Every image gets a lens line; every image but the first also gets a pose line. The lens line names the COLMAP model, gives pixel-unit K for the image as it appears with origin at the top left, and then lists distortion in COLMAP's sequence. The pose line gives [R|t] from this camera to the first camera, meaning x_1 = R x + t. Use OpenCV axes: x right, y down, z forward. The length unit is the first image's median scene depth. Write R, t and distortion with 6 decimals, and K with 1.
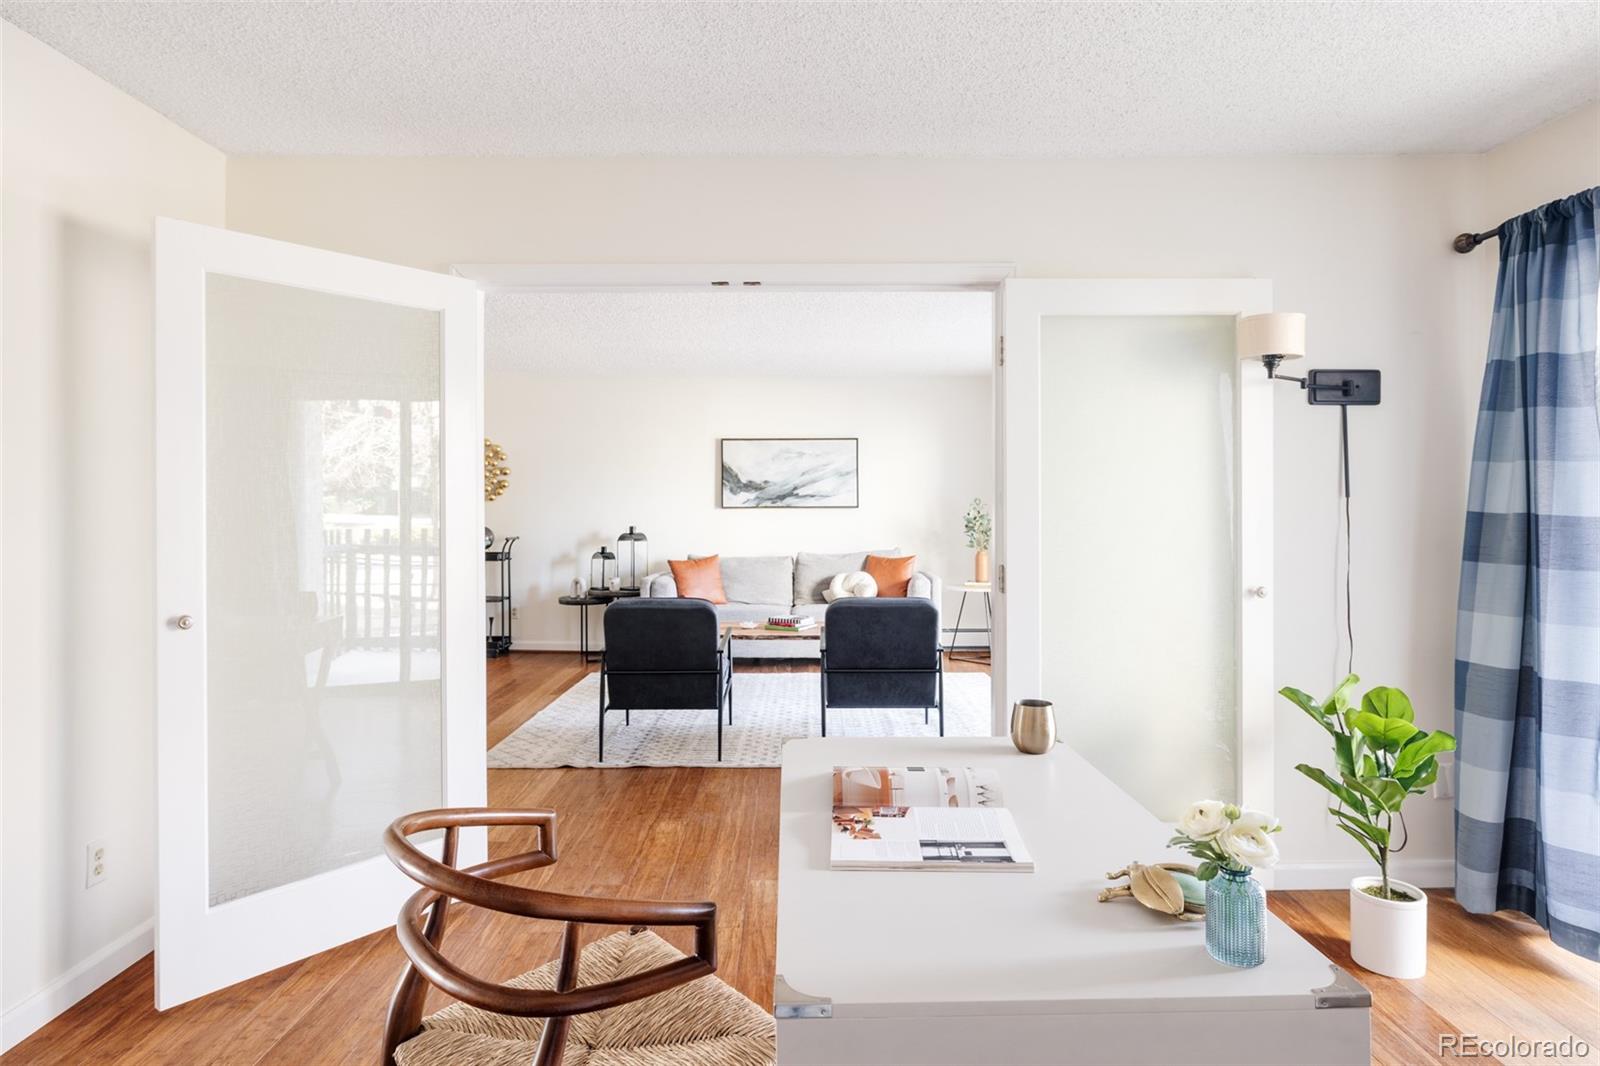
lens RADIAL K [[906.8, 0, 804.1], [0, 906.8, 512.7], [0, 0, 1]] dist [0.011074, -0.005070]
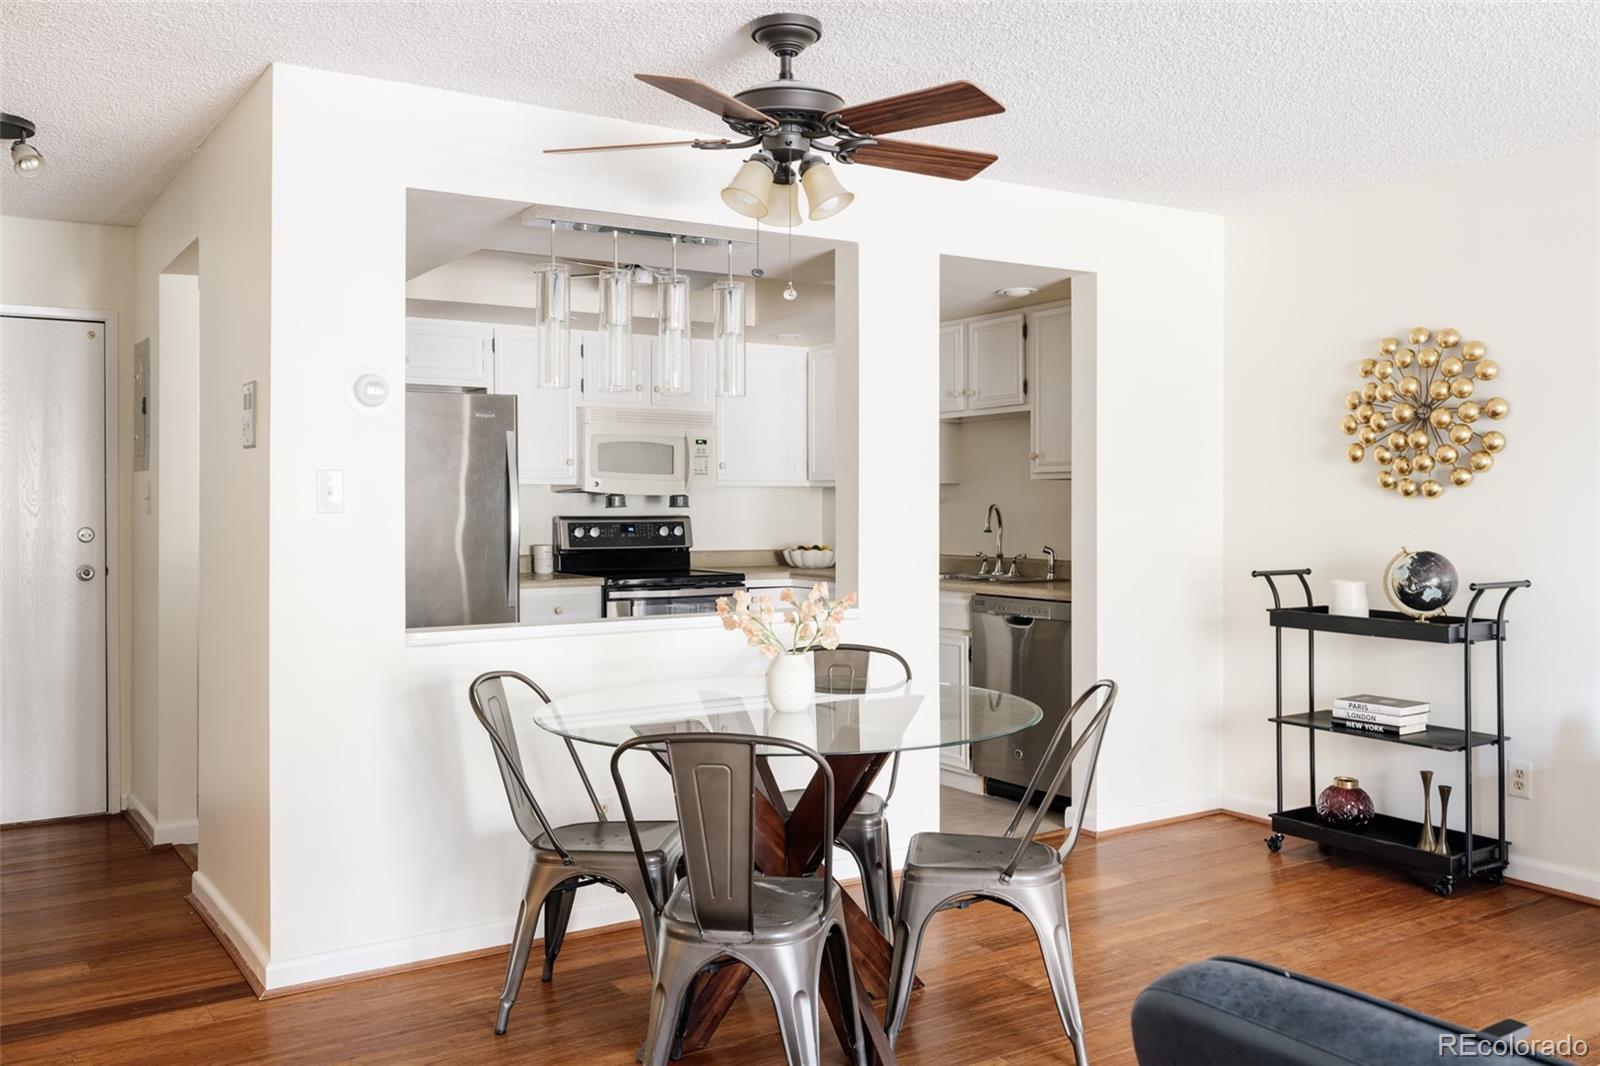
lens RADIAL K [[1350.3, 0, 789.3], [0, 1350.3, 511.5], [0, 0, 1]] dist [-0.000767, -0.001977]
pose [[0.530870, 0.000880, -0.847453, -0.005744], [-0.002366, 0.999997, -0.000444, -0.001091], [0.847450, 0.002241, 0.530871, 0.466787]]
